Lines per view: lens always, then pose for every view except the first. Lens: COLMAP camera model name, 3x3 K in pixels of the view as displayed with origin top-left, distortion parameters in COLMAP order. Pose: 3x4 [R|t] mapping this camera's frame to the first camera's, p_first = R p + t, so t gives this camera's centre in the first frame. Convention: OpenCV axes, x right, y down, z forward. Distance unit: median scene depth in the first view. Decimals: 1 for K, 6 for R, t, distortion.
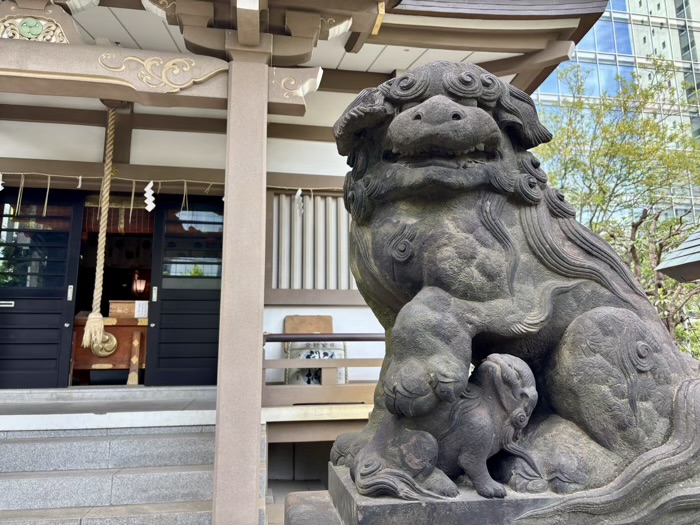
lens RADIAL K [[539.0, 0, 341.3], [0, 539.0, 261.1], [0, 0, 1]] dist [0.009030, 0.002742]
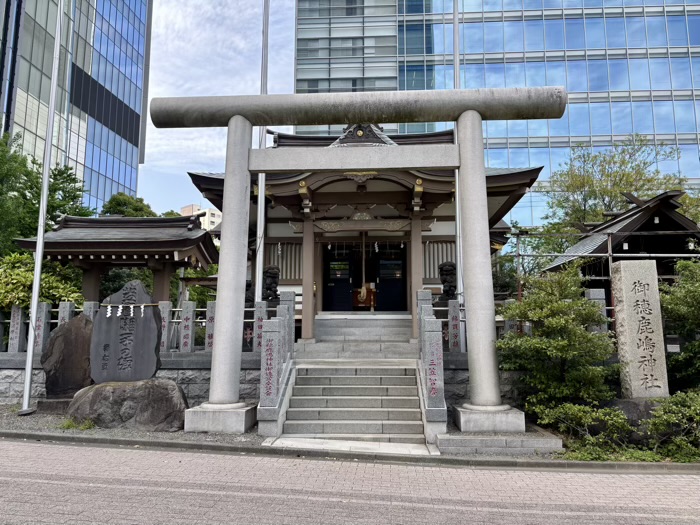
lens RADIAL K [[520.7, 0, 350.0], [0, 520.7, 262.5], [0, 0, 1]] dist [0.061968, -0.062537]
pose [[0.977694, -0.023265, -0.208744, 0.088870], [0.033172, 0.998477, 0.044086, -0.167486], [0.207401, -0.050027, 0.976976, -1.815294]]
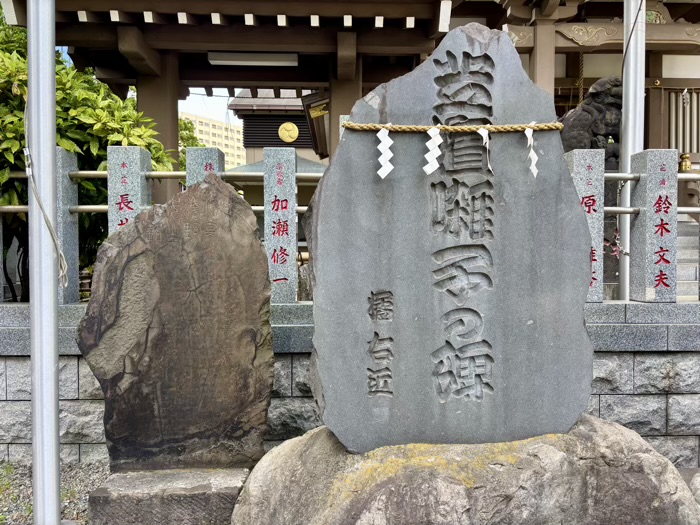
lens RADIAL K [[520.7, 0, 350.0], [0, 520.7, 262.5], [0, 0, 1]] dist [0.061968, -0.062537]
pose [[0.991158, 0.006656, -0.132521, -0.916172], [0.021656, 0.977235, 0.211053, 0.019536], [0.130909, -0.212057, 0.968450, -0.815759]]
